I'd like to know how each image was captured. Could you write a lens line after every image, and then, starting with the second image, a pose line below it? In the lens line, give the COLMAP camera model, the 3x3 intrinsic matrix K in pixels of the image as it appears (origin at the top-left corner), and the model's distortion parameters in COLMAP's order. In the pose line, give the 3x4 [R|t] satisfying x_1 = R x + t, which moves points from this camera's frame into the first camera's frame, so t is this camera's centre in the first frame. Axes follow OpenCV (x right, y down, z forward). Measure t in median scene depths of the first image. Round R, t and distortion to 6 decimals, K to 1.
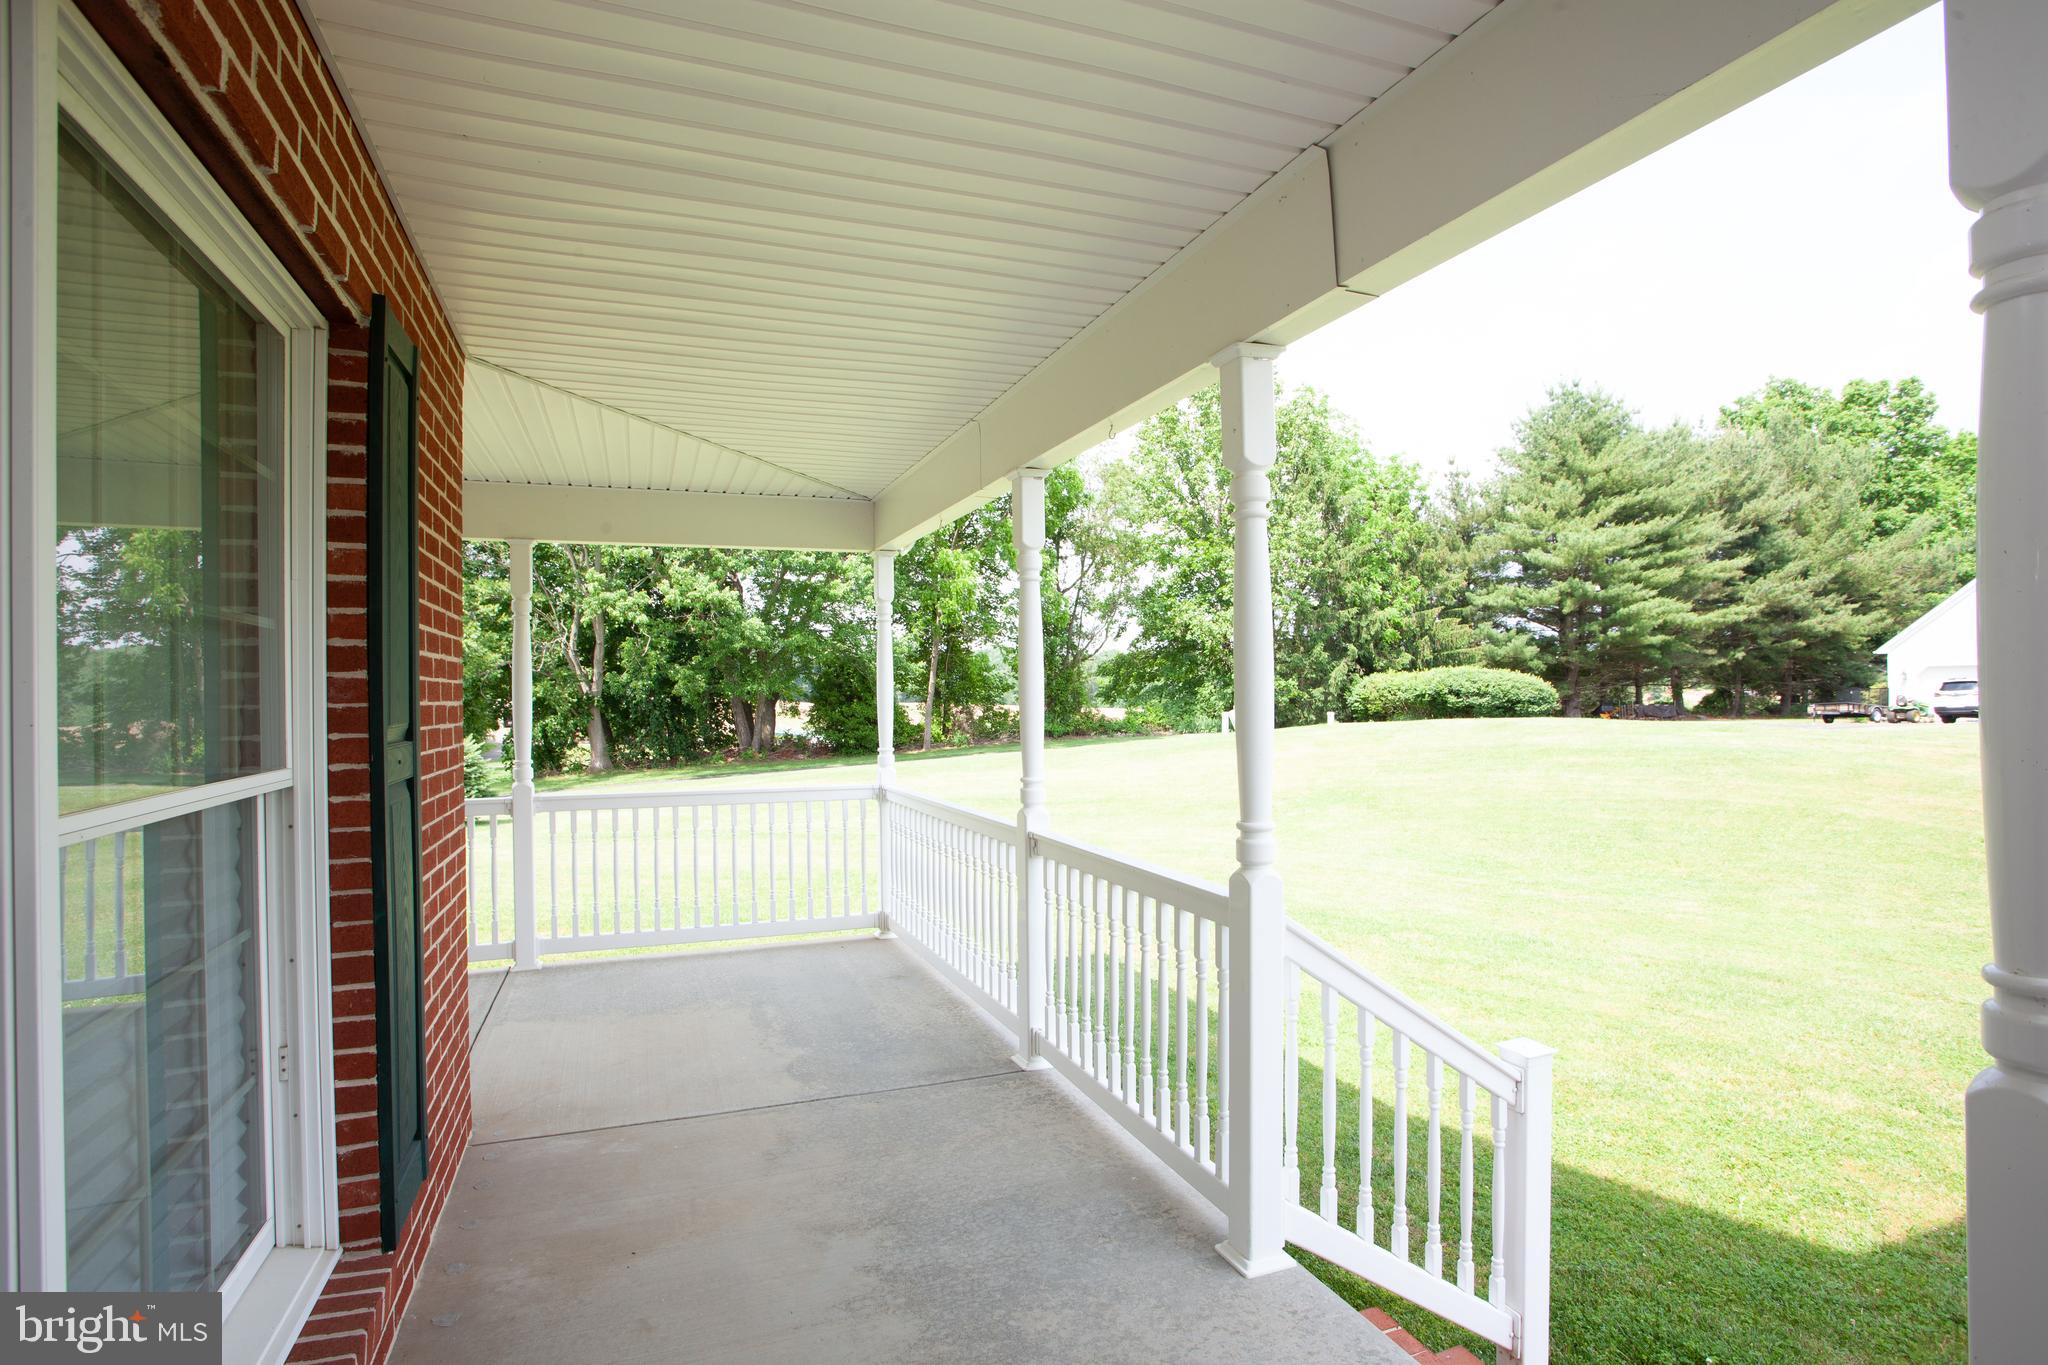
lens RADIAL K [[1013.3, 0, 1024.0], [0, 1013.3, 682.5], [0, 0, 1]] dist [-0.065995, -0.000355]
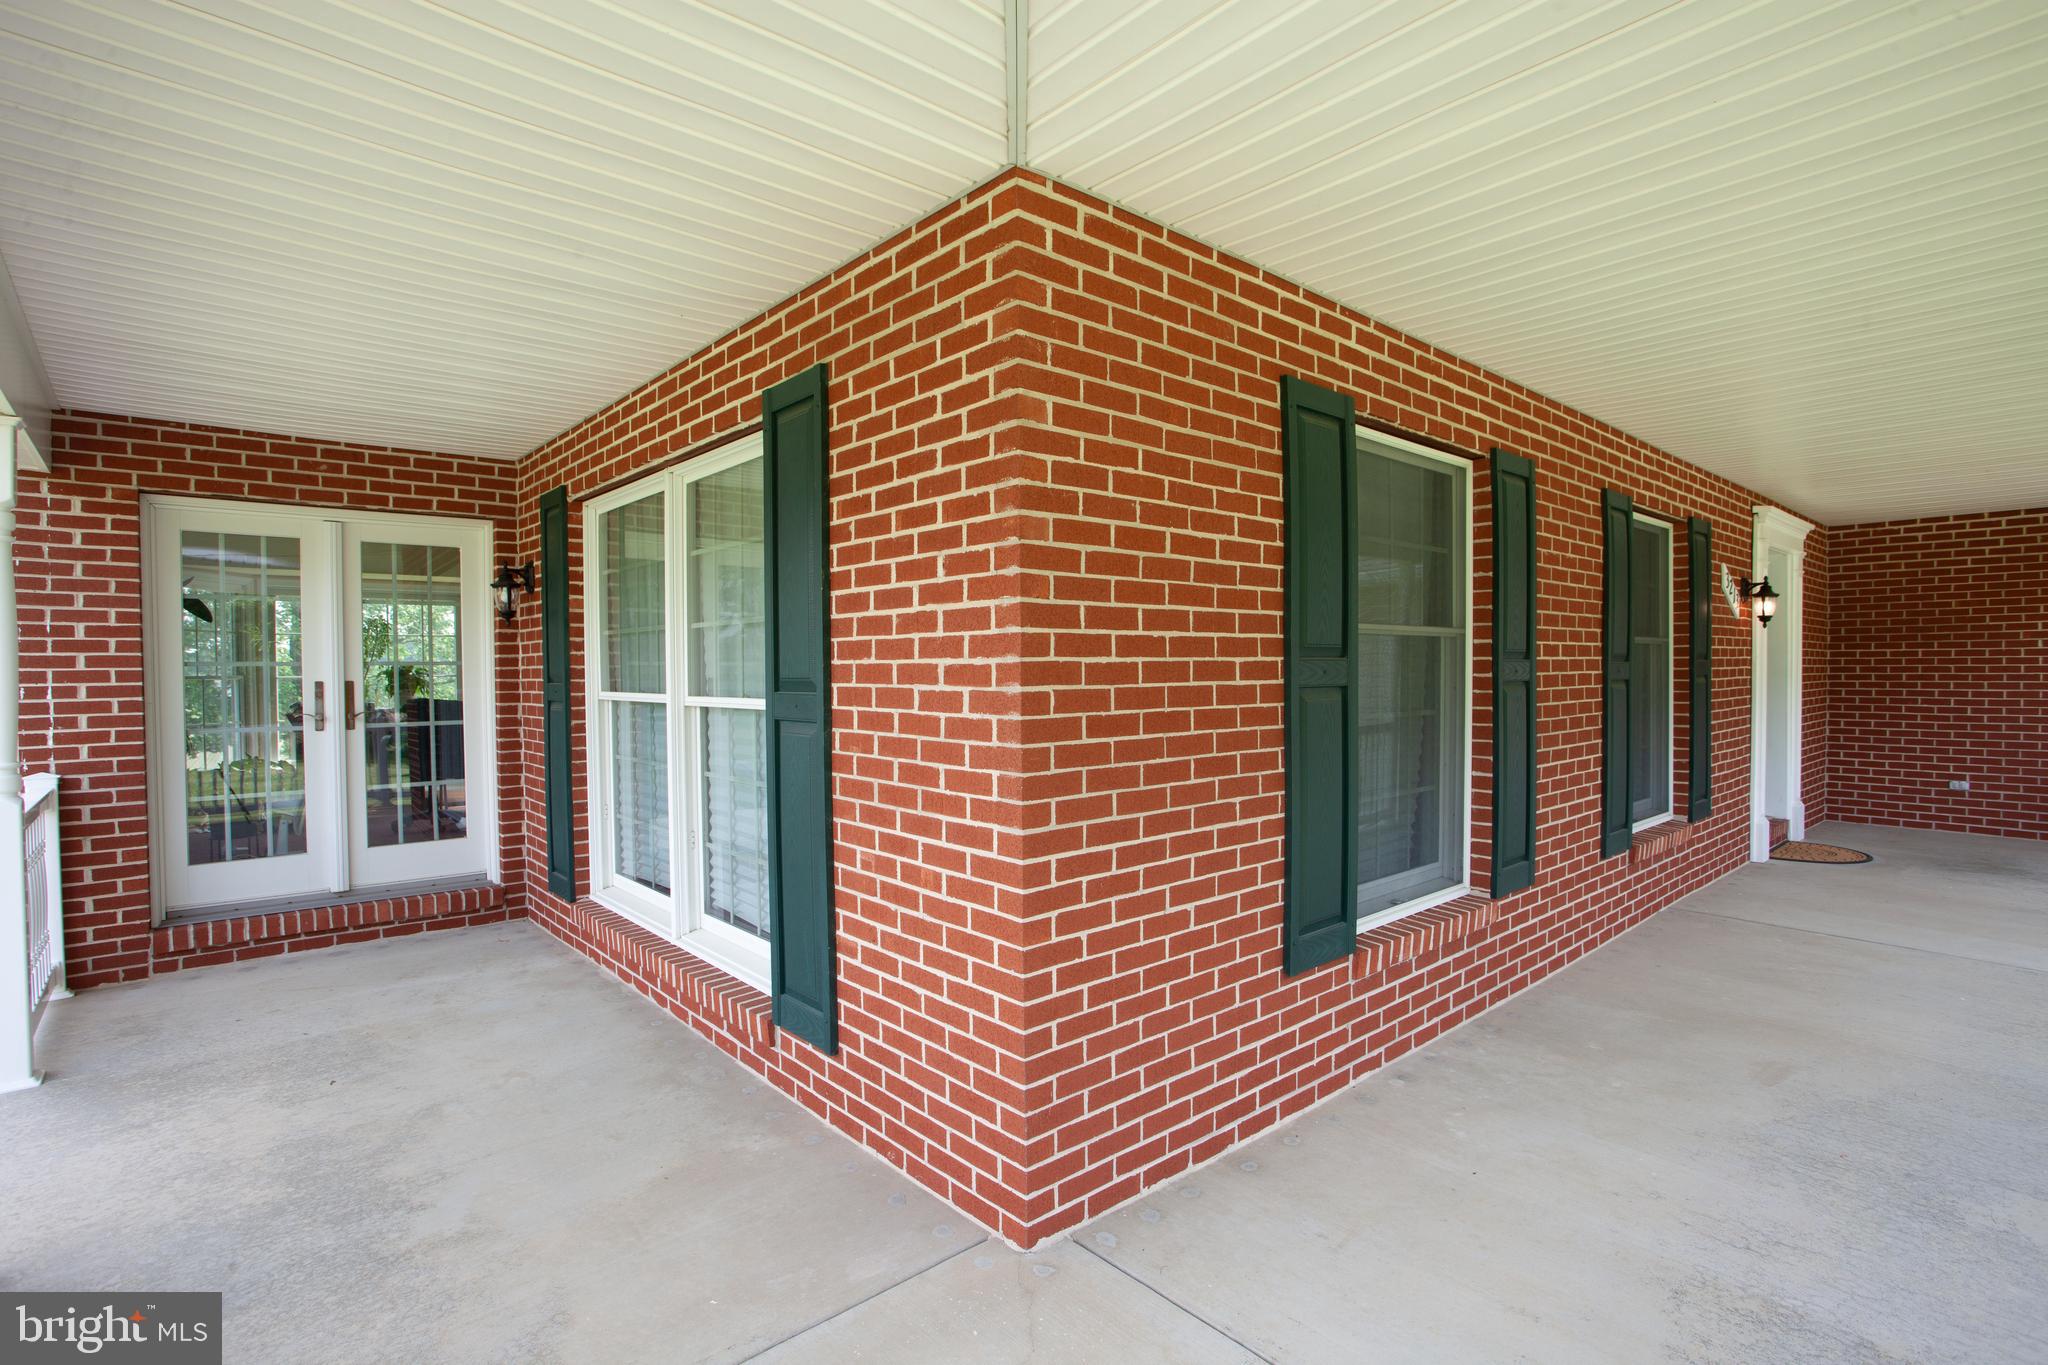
lens RADIAL K [[975.6, 0, 1030.9], [0, 975.6, 680.6], [0, 0, 1]] dist [-0.058767, 0.026070]
pose [[-0.937482, 0.023581, -0.347234, -0.049286], [0.022666, 0.999721, 0.006698, 0.004236], [0.347295, -0.001592, -0.937754, 0.249113]]
